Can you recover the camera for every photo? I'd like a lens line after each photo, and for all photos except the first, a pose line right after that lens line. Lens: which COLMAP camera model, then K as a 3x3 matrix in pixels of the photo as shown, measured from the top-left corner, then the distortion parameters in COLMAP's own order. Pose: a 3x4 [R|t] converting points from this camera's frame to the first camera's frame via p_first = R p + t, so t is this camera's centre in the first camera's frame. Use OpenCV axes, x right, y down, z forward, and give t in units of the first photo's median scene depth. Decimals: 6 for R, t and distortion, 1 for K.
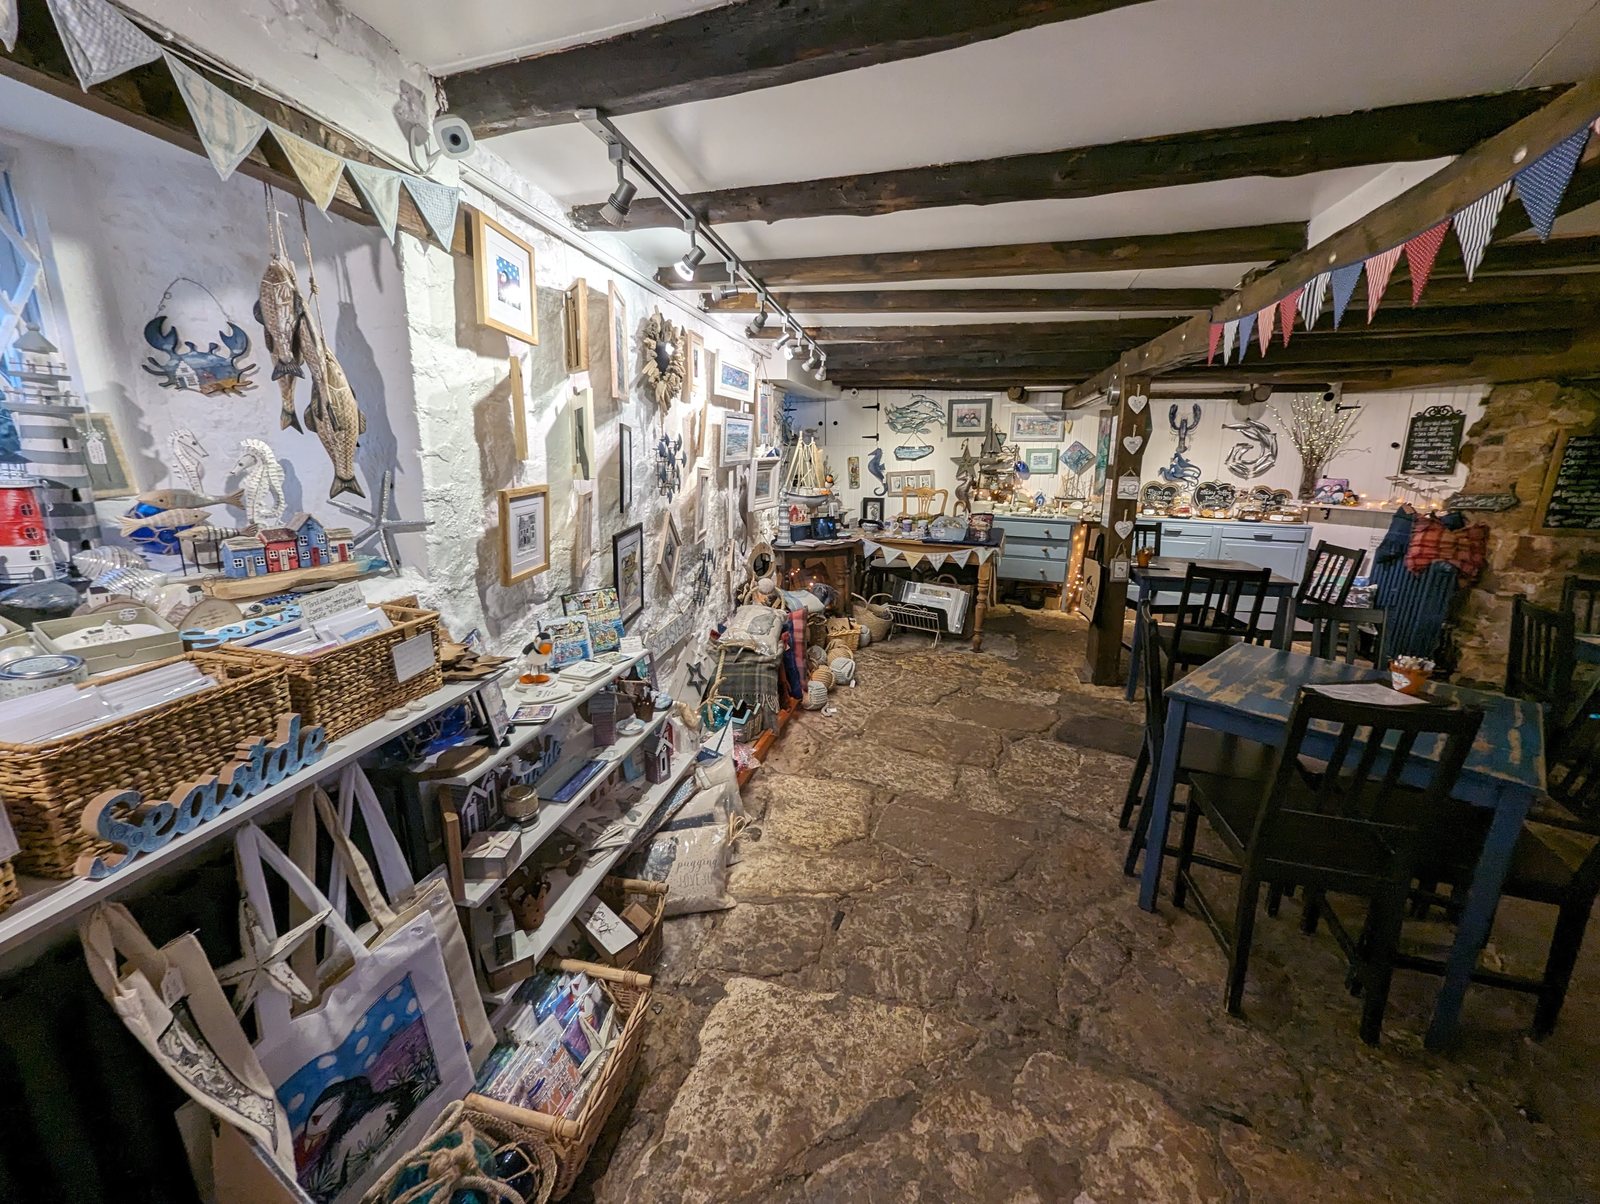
lens RADIAL K [[658.6, 0, 803.0], [0, 658.6, 604.5], [0, 0, 1]] dist [0.000393, -0.000079]
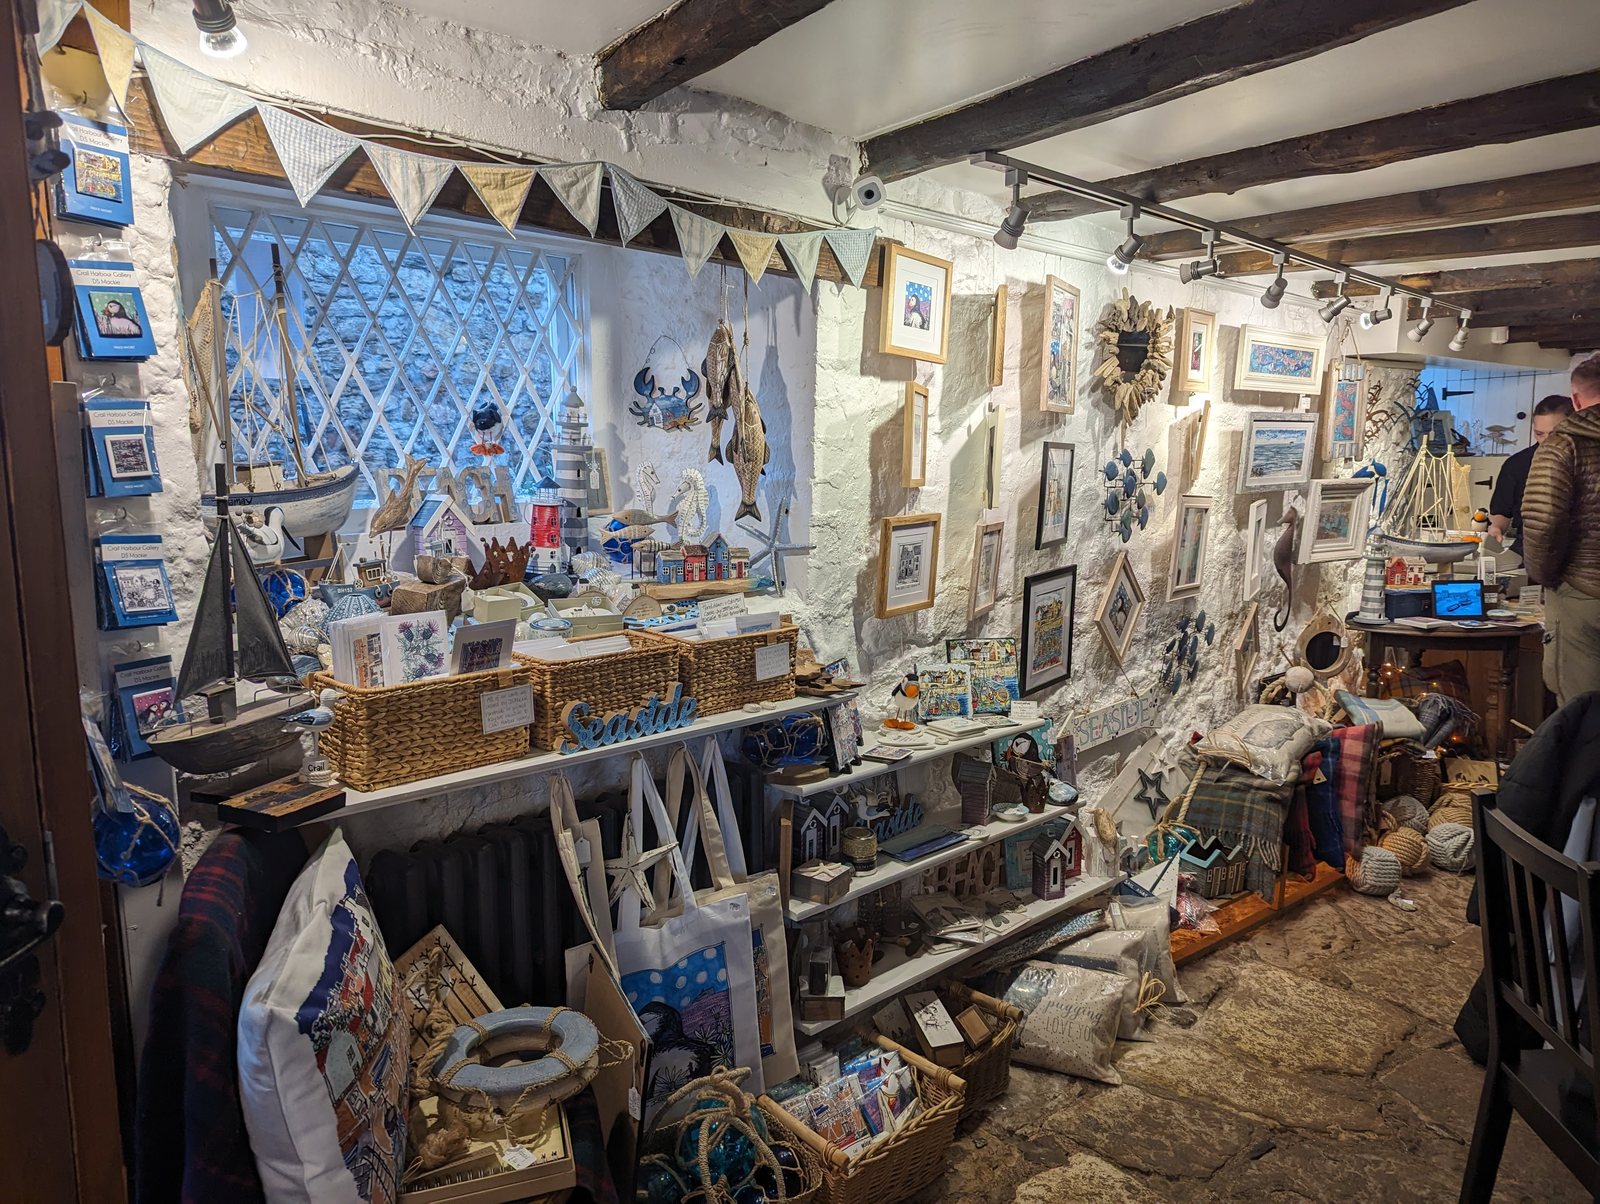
lens RADIAL K [[1095.0, 0, 791.6], [0, 1095.0, 609.1], [0, 0, 1]] dist [0.084593, -0.097551]
pose [[0.815341, 0.072216, -0.574459, 0.346569], [-0.127684, 0.990190, -0.056747, 0.064133], [0.564726, 0.119618, 0.816564, -0.354764]]
